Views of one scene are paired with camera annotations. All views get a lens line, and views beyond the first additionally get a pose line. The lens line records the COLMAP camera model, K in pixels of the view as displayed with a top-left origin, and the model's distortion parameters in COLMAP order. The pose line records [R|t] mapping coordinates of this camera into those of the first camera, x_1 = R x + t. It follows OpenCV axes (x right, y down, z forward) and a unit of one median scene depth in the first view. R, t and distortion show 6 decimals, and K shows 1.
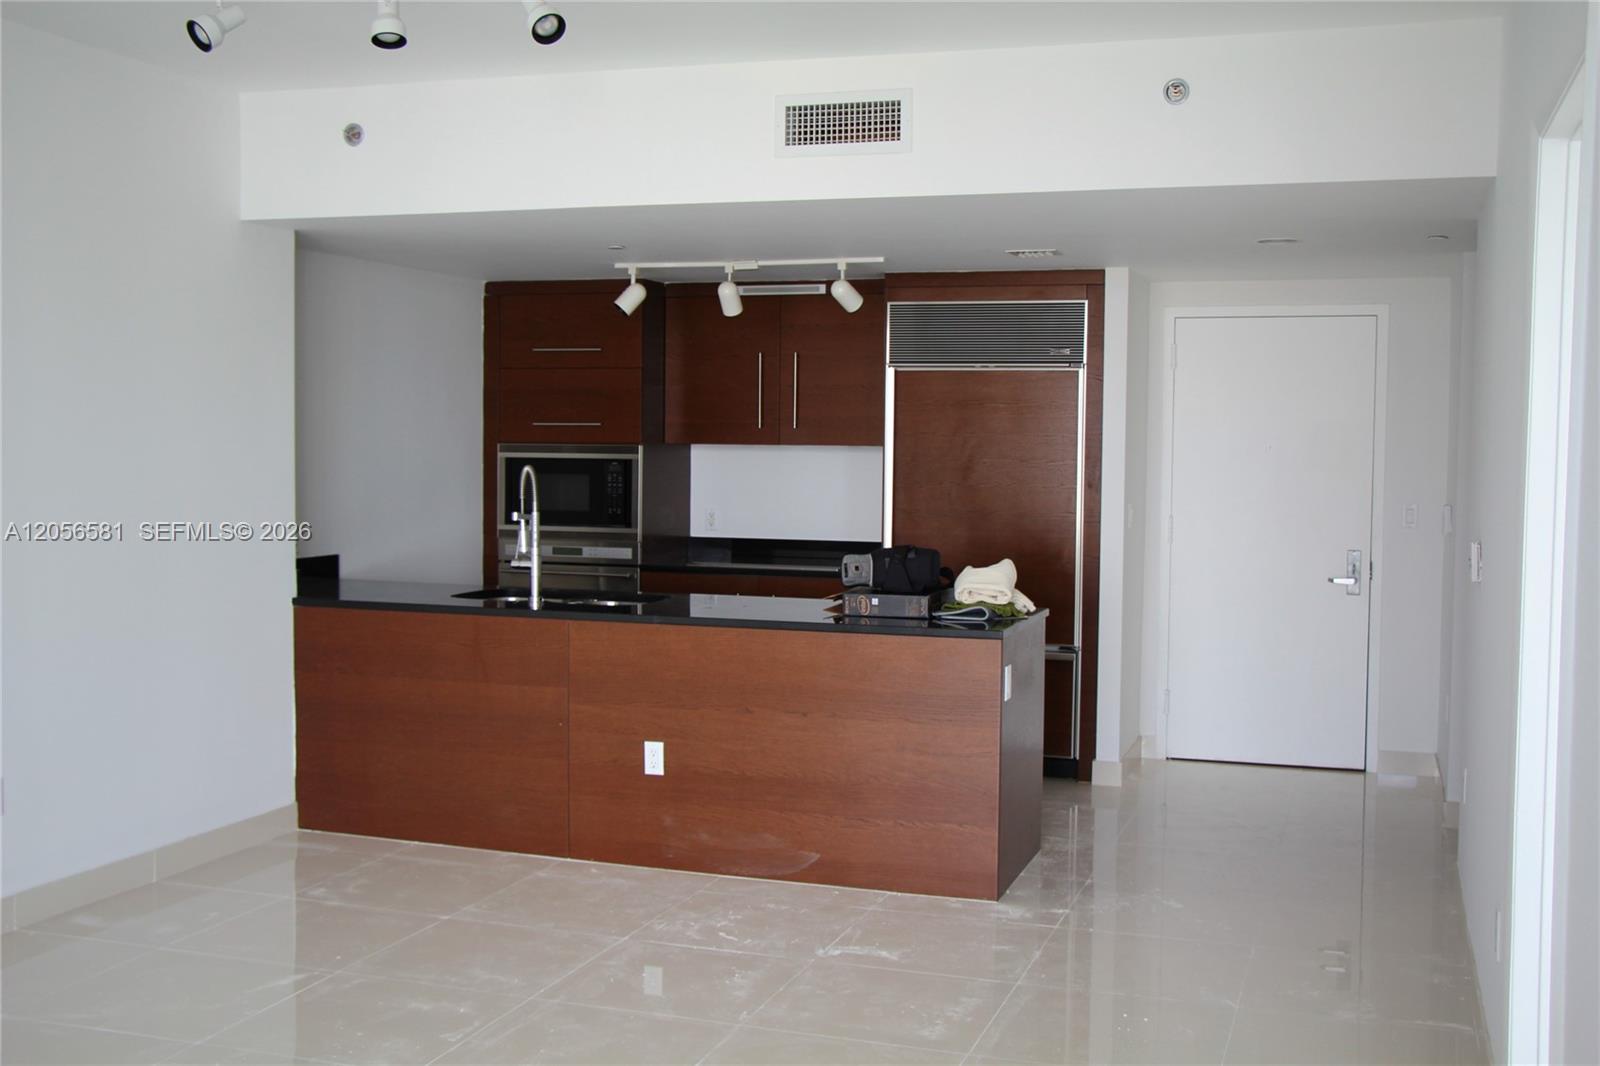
lens RADIAL K [[1722.4, 0, 800.0], [0, 1722.4, 533.0], [0, 0, 1]] dist [-0.049580, 0.025283]
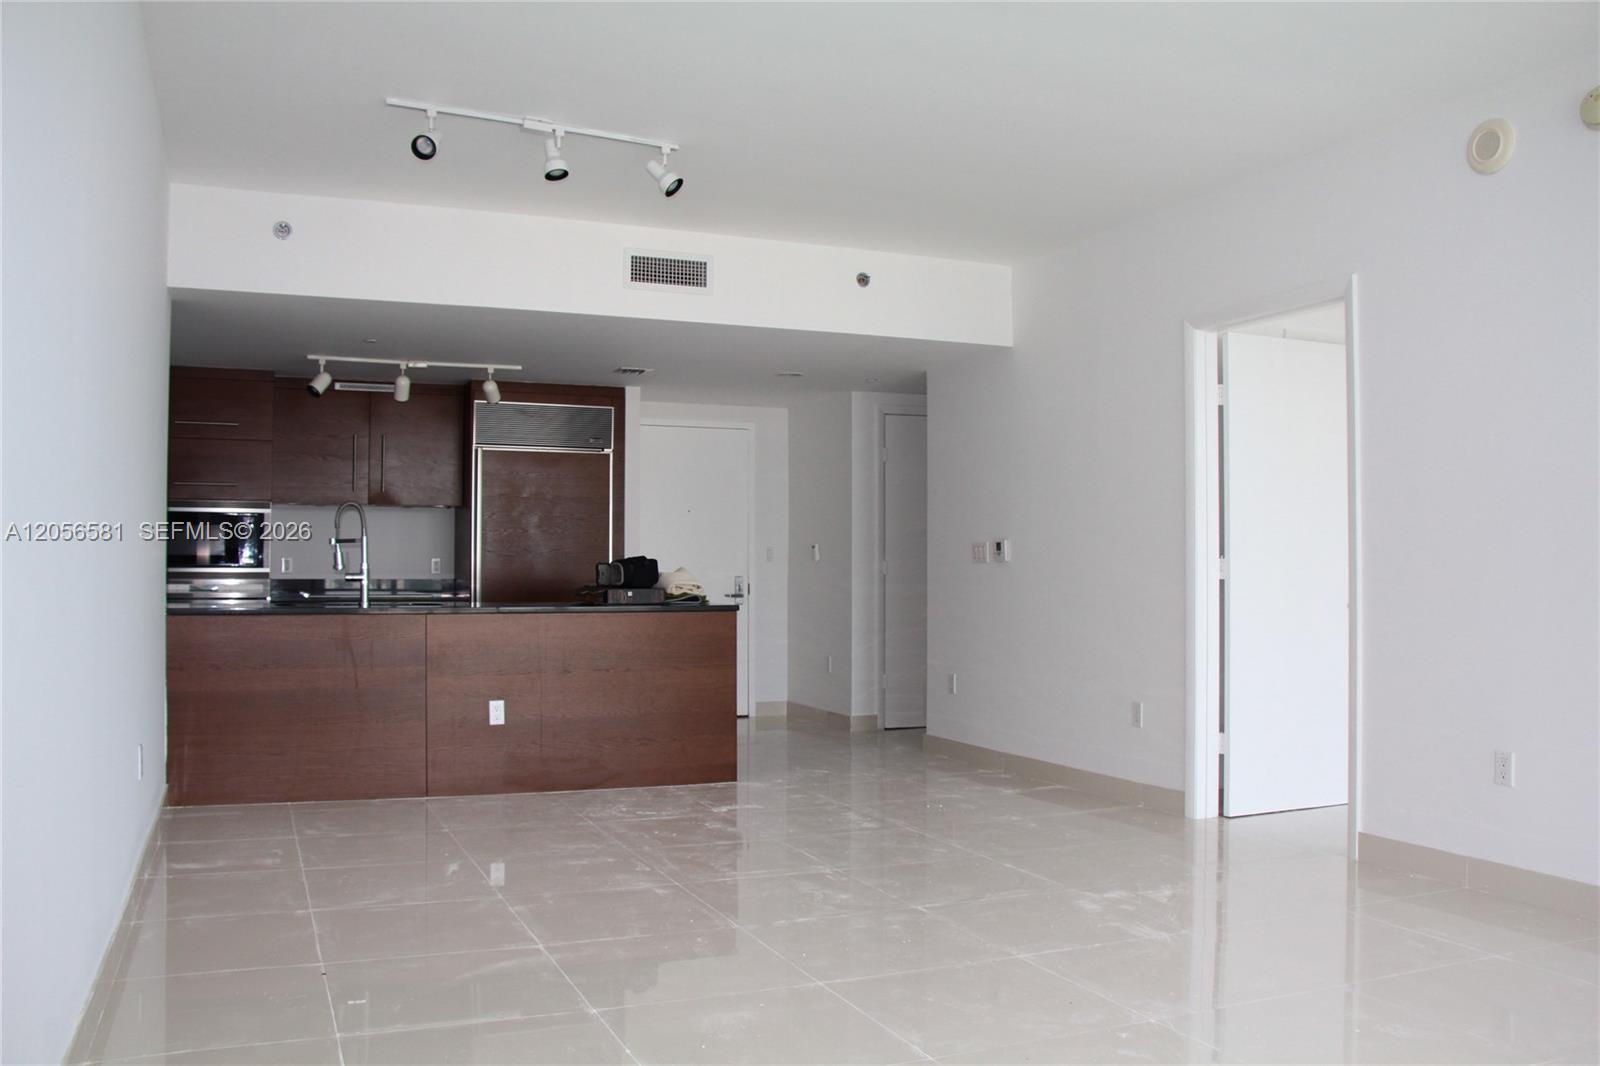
lens RADIAL K [[1341.0, 0, 800.0], [0, 1341.0, 533.0], [0, 0, 1]] dist [-0.186532, 0.182132]
pose [[0.750920, 0.008268, 0.660342, -0.560899], [0.042400, 0.997255, -0.060703, 0.059244], [-0.659031, 0.073581, 0.748508, 0.045291]]
